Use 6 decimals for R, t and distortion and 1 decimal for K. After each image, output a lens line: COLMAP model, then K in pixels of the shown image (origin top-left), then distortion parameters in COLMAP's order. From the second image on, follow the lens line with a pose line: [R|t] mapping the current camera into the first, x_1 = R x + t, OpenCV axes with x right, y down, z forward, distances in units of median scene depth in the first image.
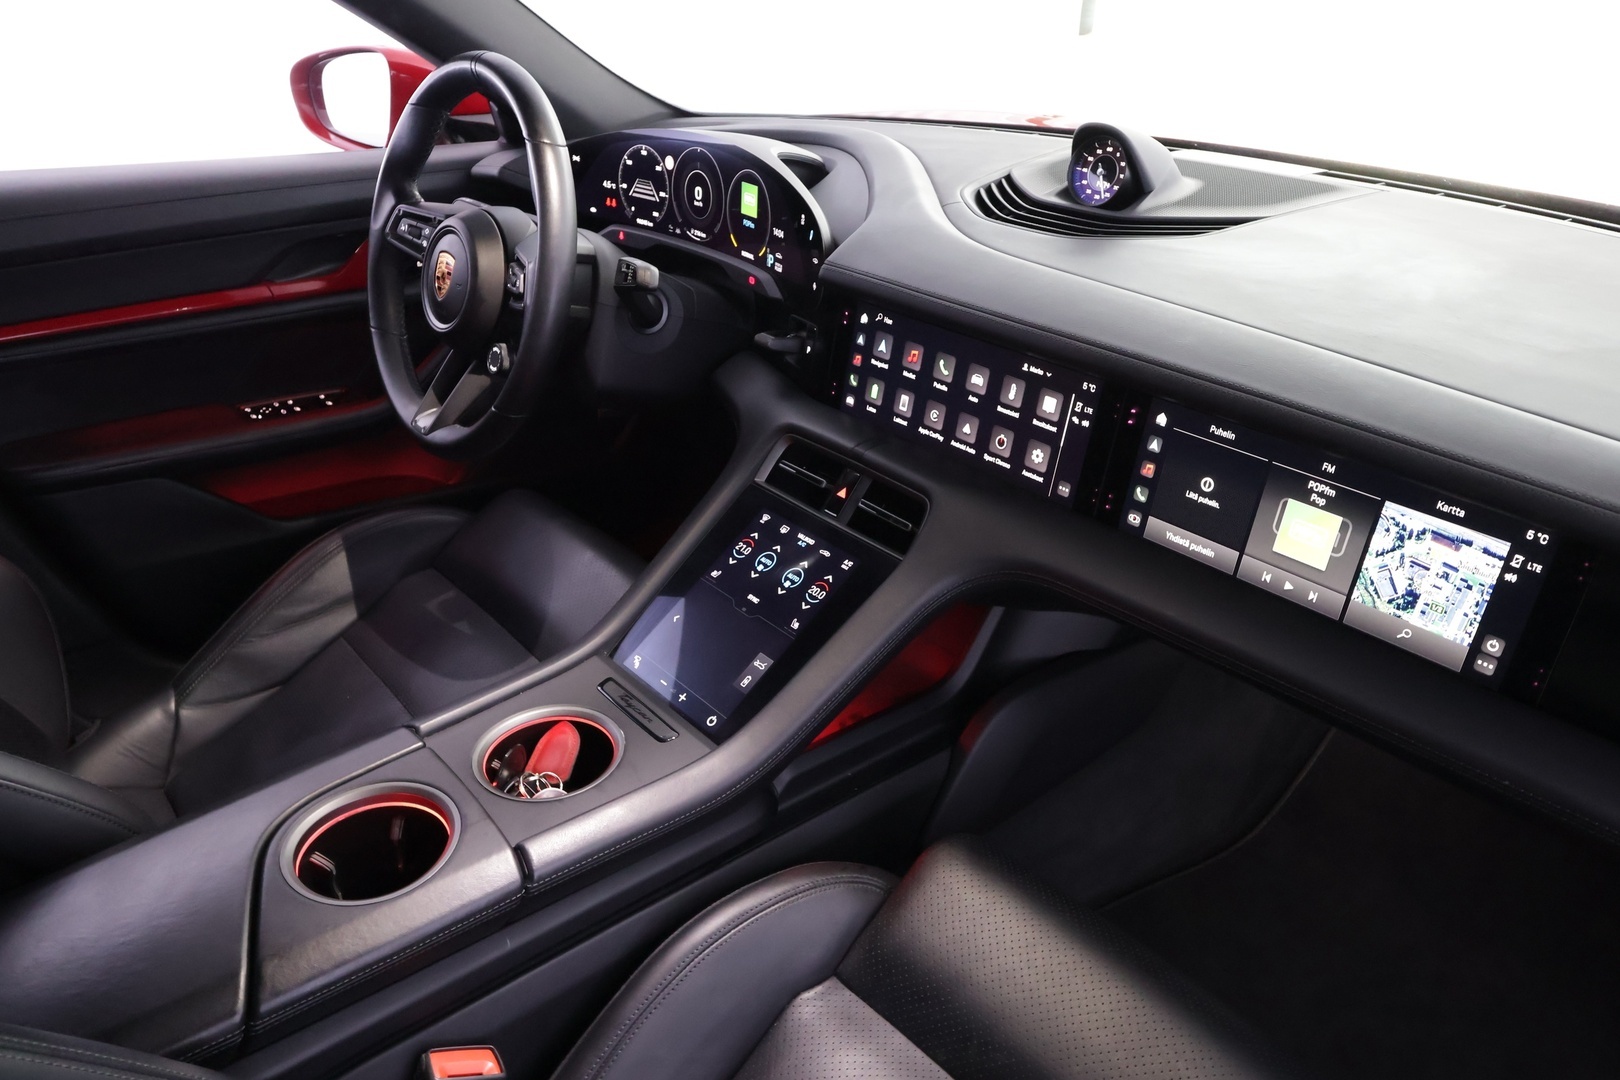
lens RADIAL K [[1156.7, 0, 810.0], [0, 1156.7, 540.0], [0, 0, 1]] dist [-0.006237, -0.003345]
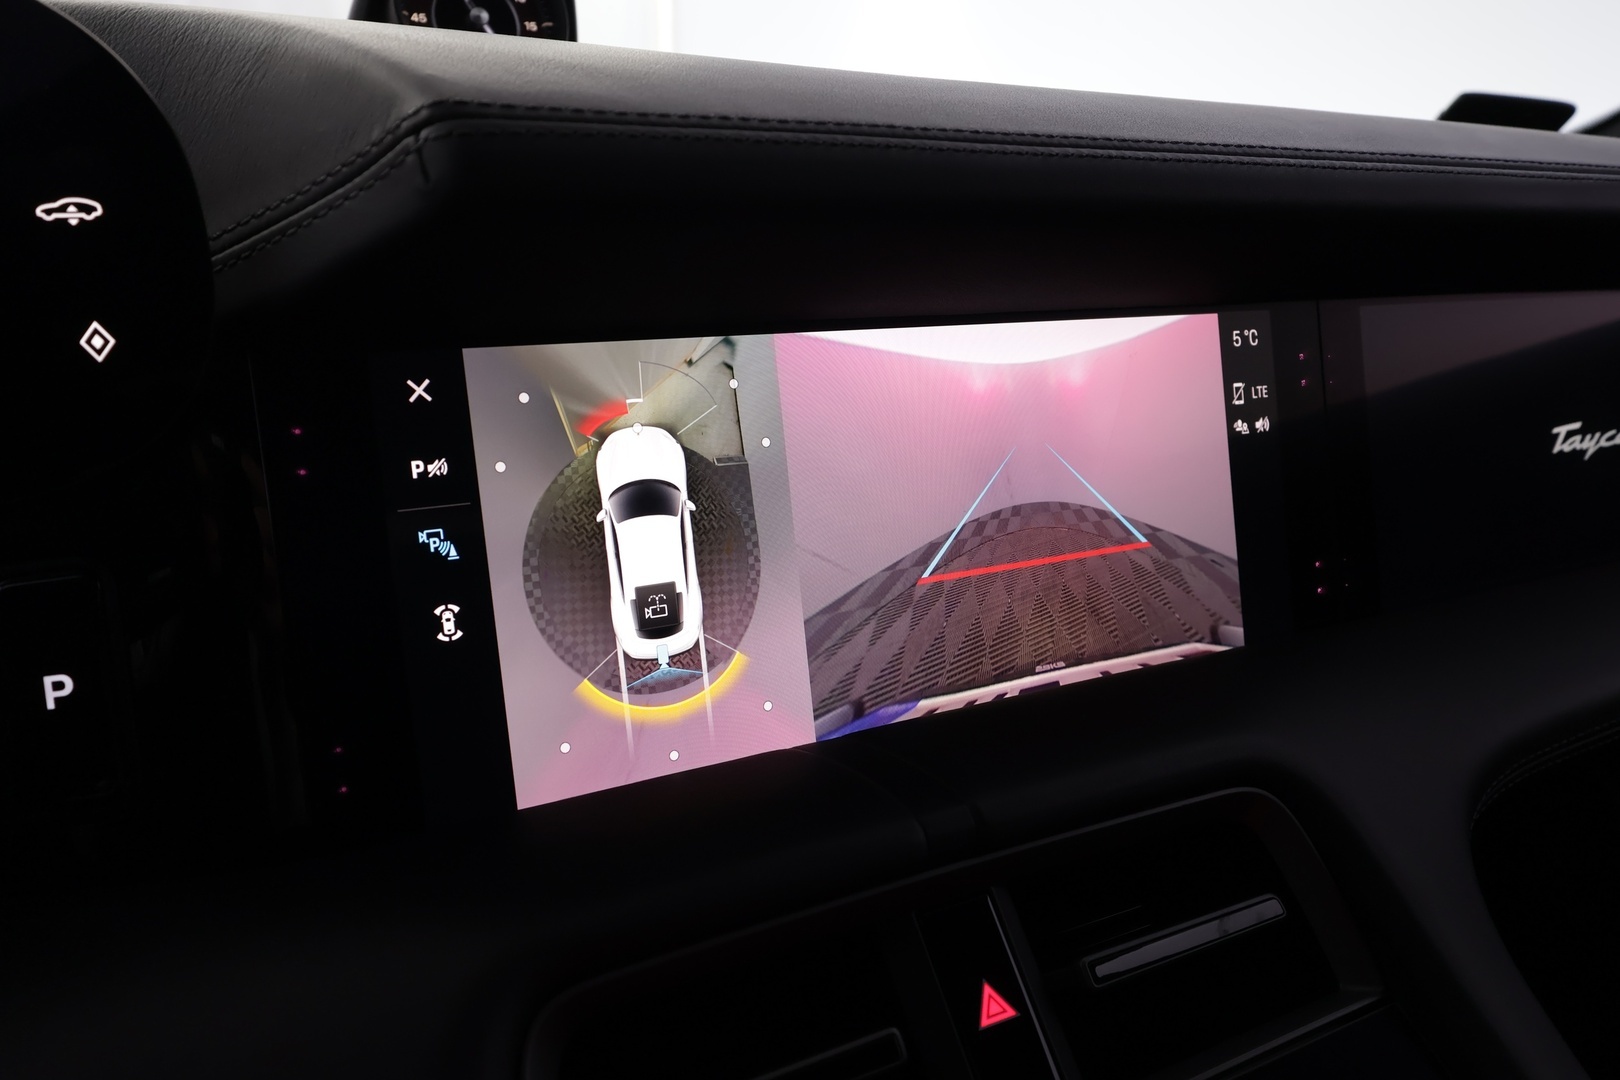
lens RADIAL K [[1272.4, 0, 810.0], [0, 1272.4, 540.0], [0, 0, 1]] dist [0.001698, -0.000279]
pose [[0.176282, -0.232863, 0.956399, -0.208123], [0.461876, 0.877581, 0.128540, -0.177702], [-0.869250, 0.419078, 0.262255, 0.938117]]
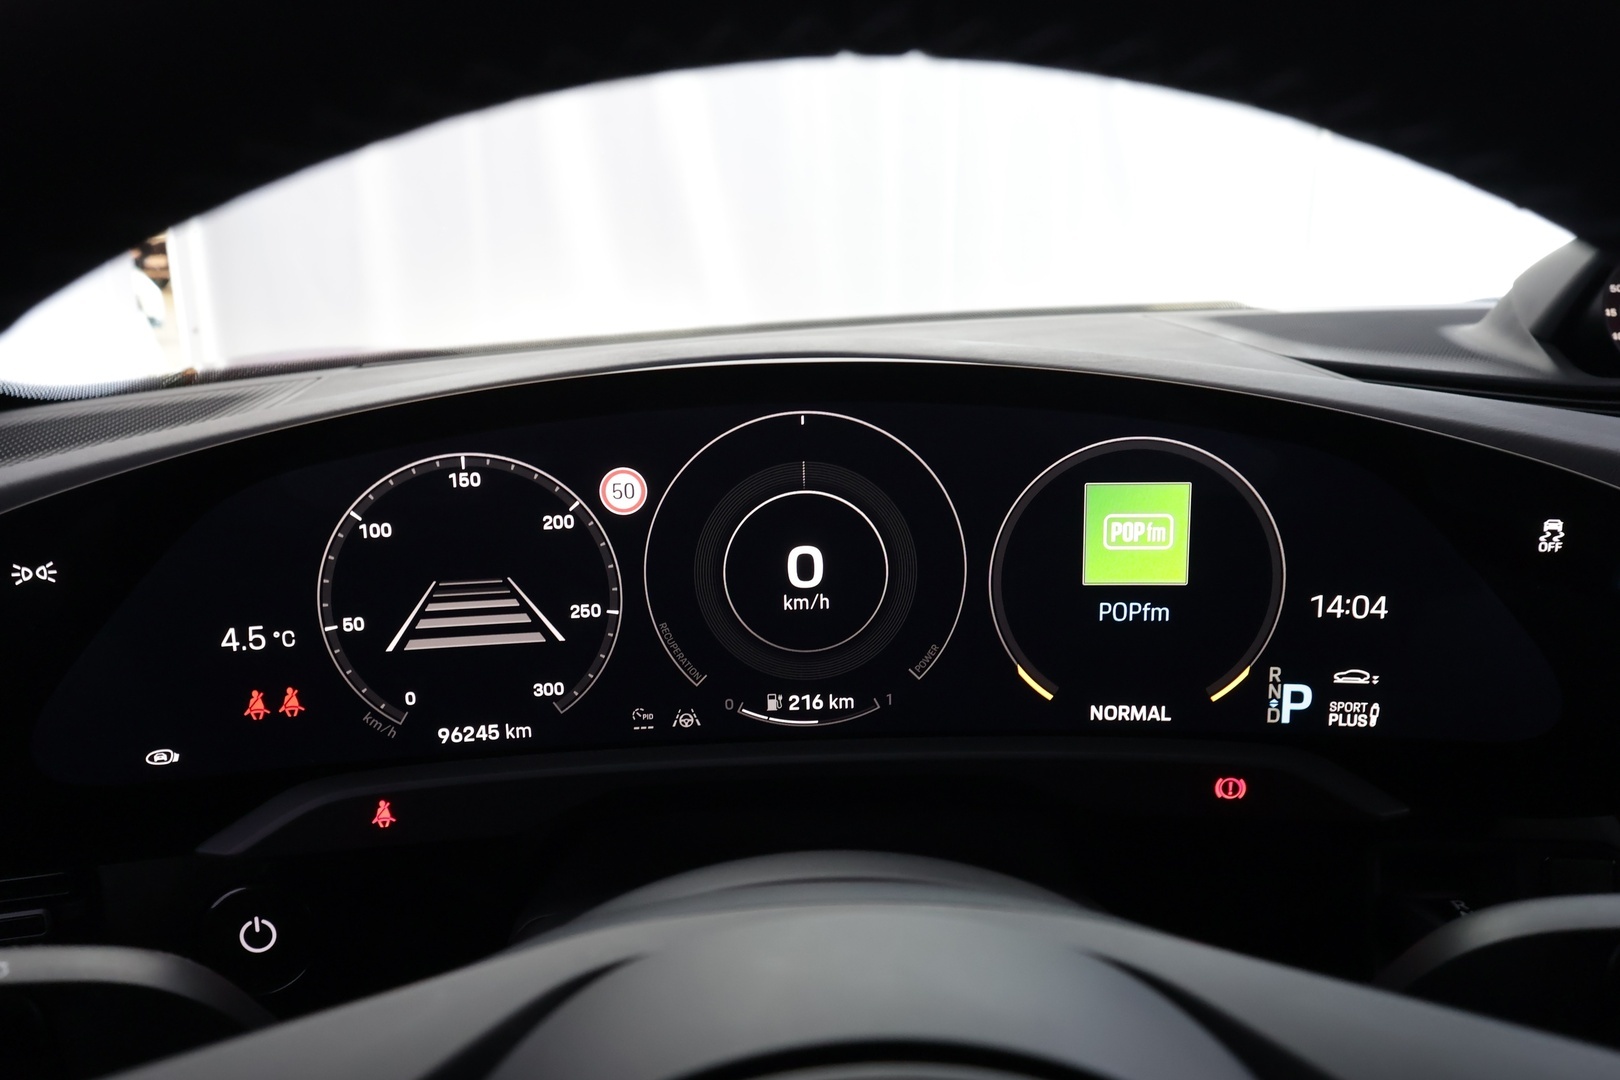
lens RADIAL K [[1272.4, 0, 810.0], [0, 1272.4, 540.0], [0, 0, 1]] dist [0.001698, -0.000279]
pose [[0.612096, -0.213716, 0.761356, -0.417035], [0.385196, 0.921423, -0.051033, -0.369106], [-0.690625, 0.324508, 0.646322, 1.017538]]
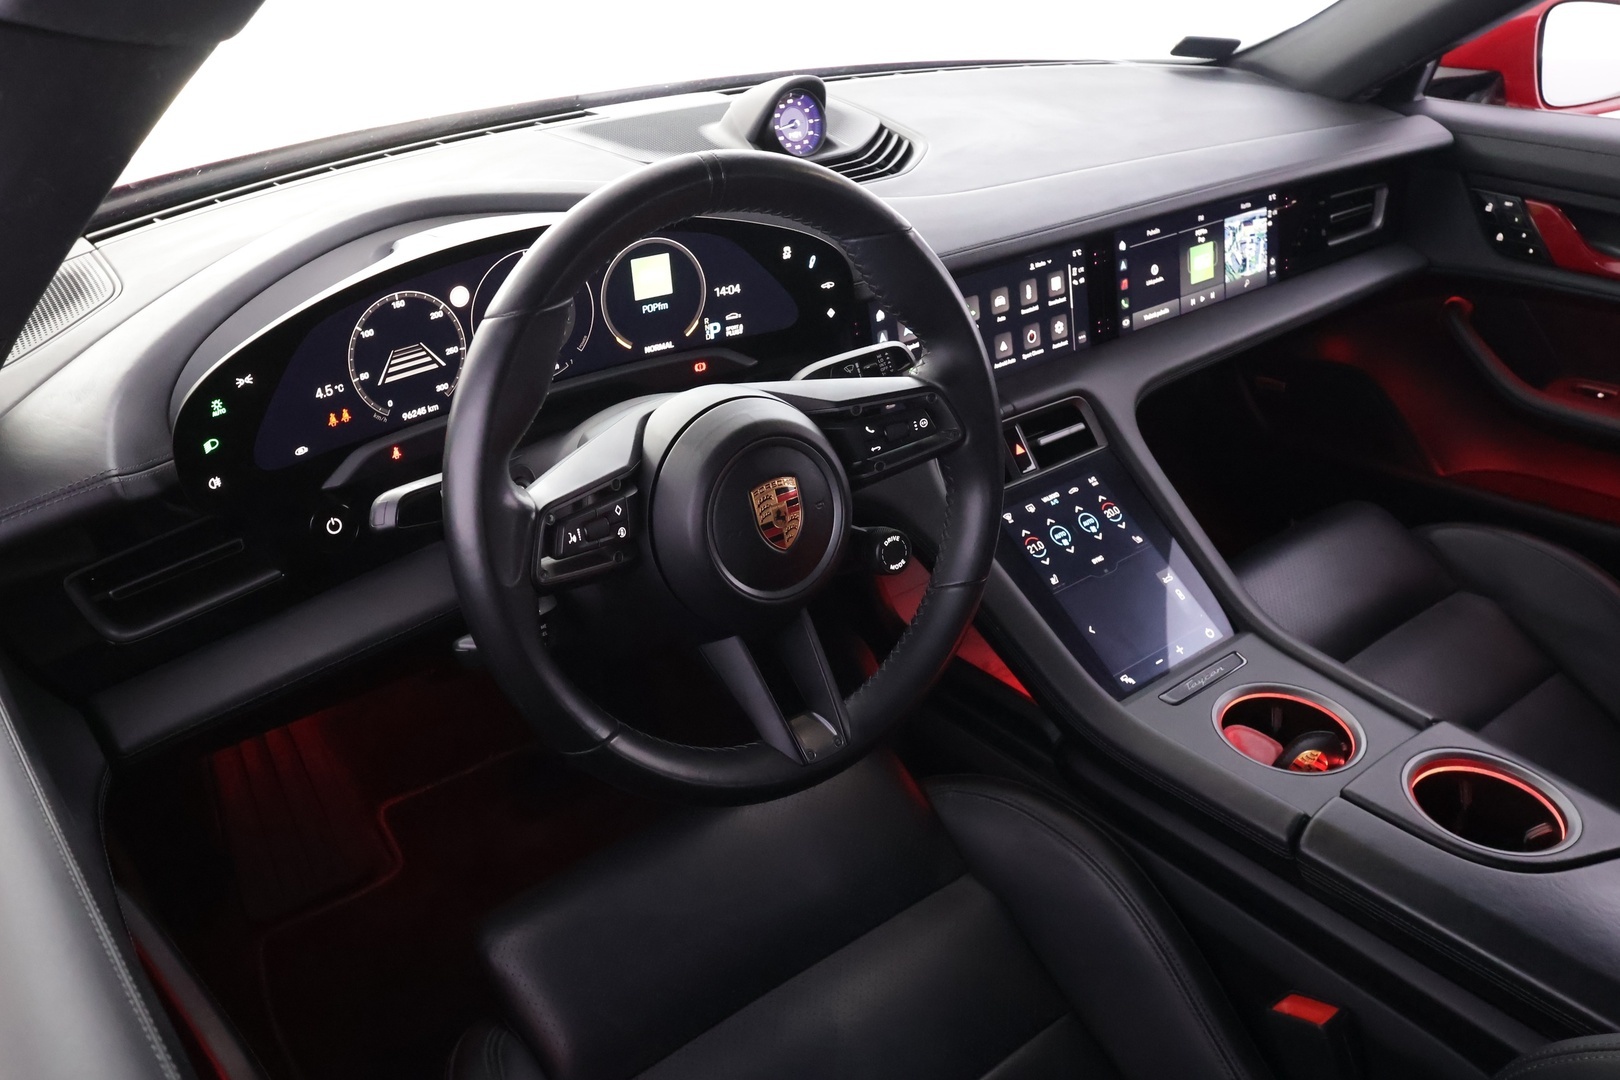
lens RADIAL K [[1272.4, 0, 810.0], [0, 1272.4, 540.0], [0, 0, 1]] dist [0.001698, -0.000279]
pose [[0.032093, -0.496268, 0.867576, -1.014265], [0.473981, 0.771768, 0.423930, -0.554527], [-0.879950, 0.397609, 0.259990, 0.915077]]
